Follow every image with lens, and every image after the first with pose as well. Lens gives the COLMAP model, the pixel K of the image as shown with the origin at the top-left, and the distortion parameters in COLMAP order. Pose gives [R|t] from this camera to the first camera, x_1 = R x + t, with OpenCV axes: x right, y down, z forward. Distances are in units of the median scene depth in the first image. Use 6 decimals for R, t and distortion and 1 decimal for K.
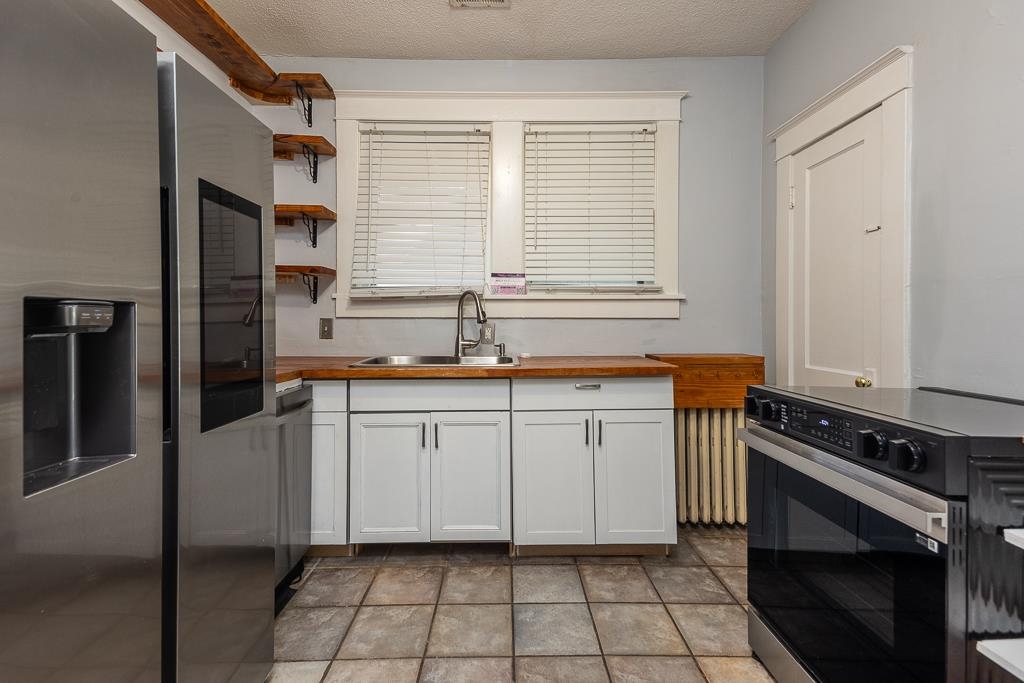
lens RADIAL K [[496.2, 0, 508.1], [0, 496.2, 329.1], [0, 0, 1]] dist [0.069491, -0.031090]
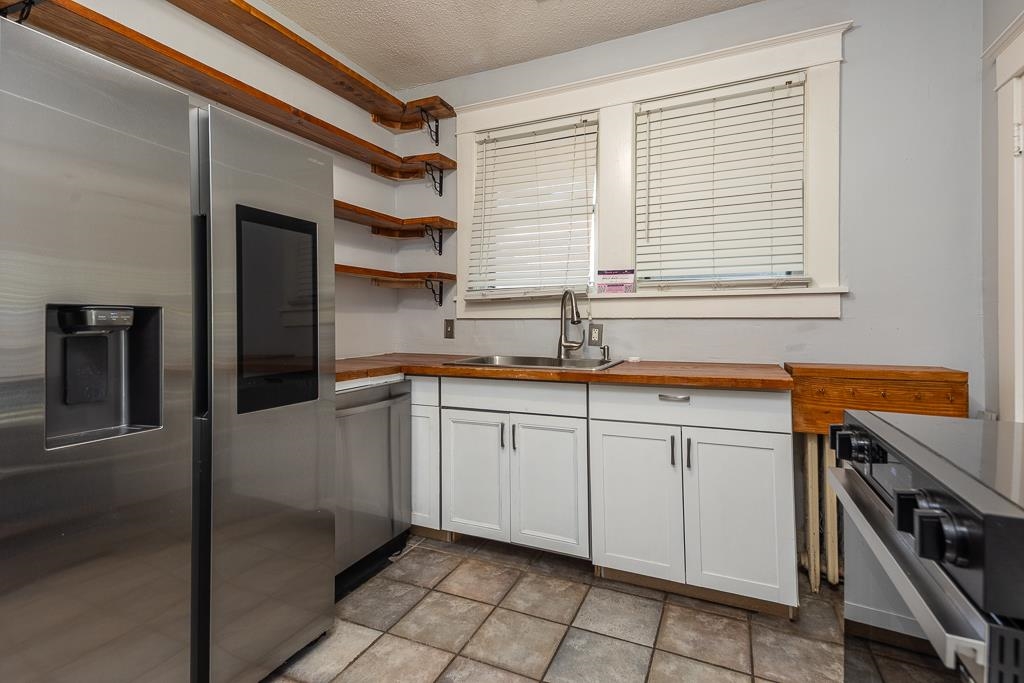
lens RADIAL K [[496.2, 0, 508.1], [0, 496.2, 329.1], [0, 0, 1]] dist [0.069491, -0.031090]
pose [[0.905433, 0.005637, -0.424451, 0.262425], [-0.006230, 0.999981, -0.000009, -0.001318], [0.424443, 0.002652, 0.905451, 0.094326]]
